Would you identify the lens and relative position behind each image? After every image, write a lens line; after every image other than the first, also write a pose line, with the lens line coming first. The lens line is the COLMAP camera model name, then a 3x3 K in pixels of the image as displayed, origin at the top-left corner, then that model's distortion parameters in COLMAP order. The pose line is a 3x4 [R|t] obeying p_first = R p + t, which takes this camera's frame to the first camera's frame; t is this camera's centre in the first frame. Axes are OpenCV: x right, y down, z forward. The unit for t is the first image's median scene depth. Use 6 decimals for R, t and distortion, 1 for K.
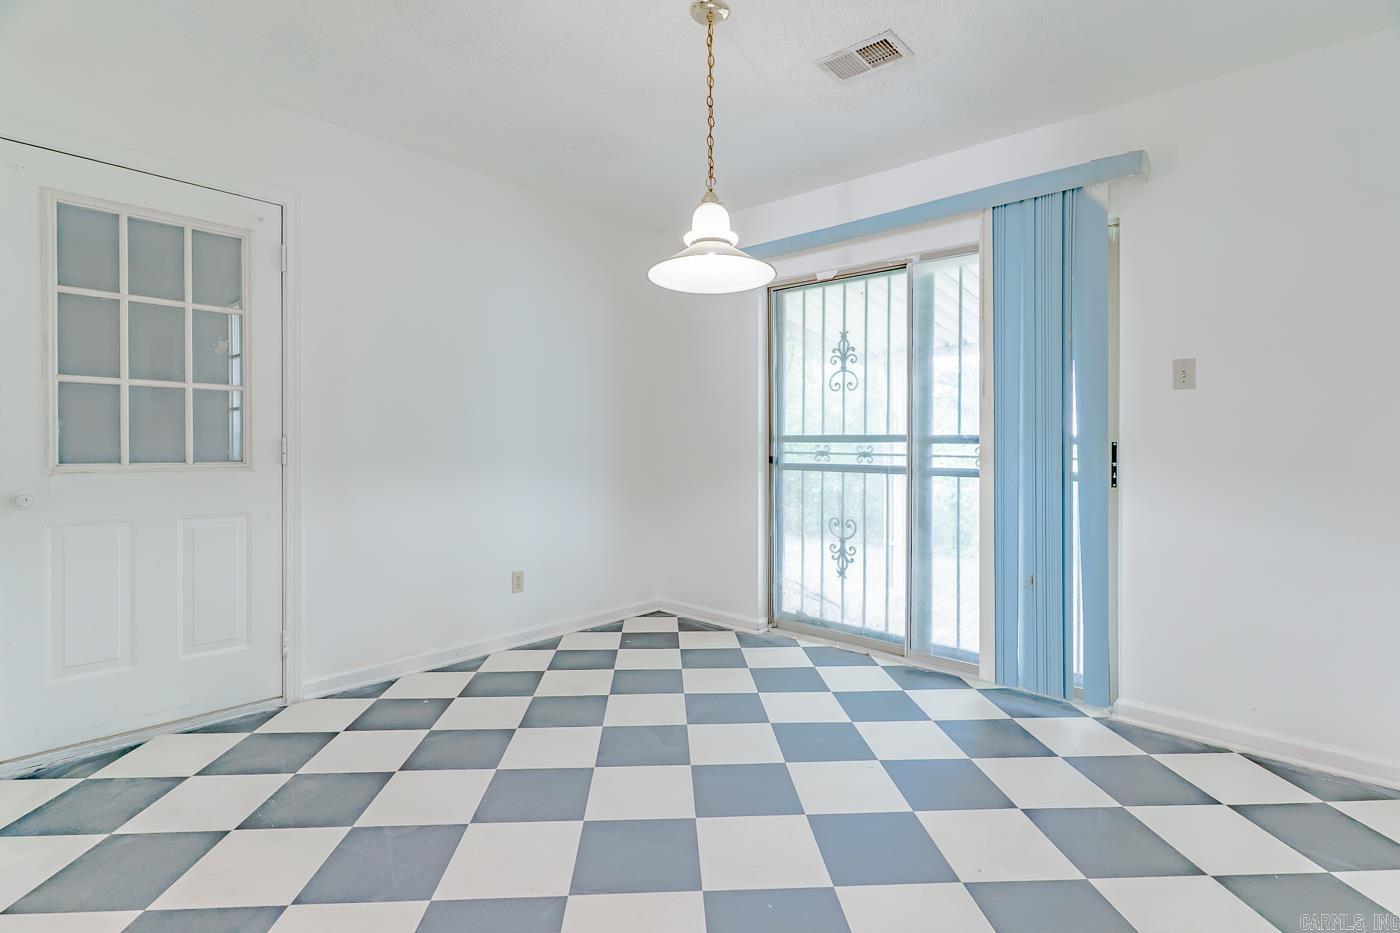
lens RADIAL K [[678.8, 0, 708.6], [0, 678.8, 440.1], [0, 0, 1]] dist [0.013877, -0.003385]
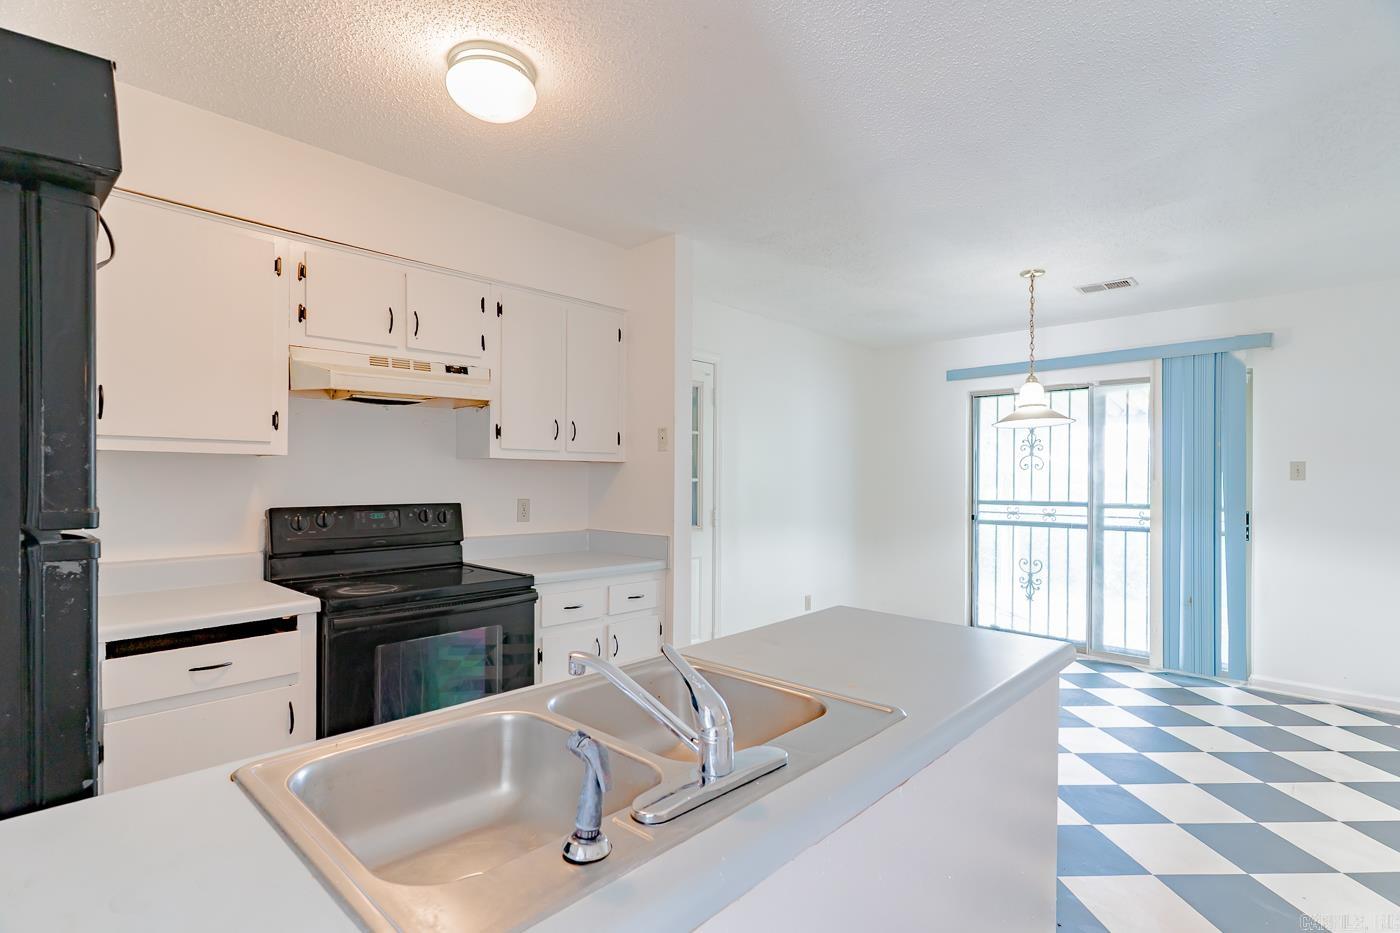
lens RADIAL K [[678.8, 0, 698.2], [0, 678.8, 476.3], [0, 0, 1]] dist [0.013877, -0.003385]
pose [[0.999834, -0.002499, -0.018048, -0.522518], [0.002492, 0.999997, -0.000385, -0.065869], [0.018049, 0.000340, 0.999837, -0.485040]]
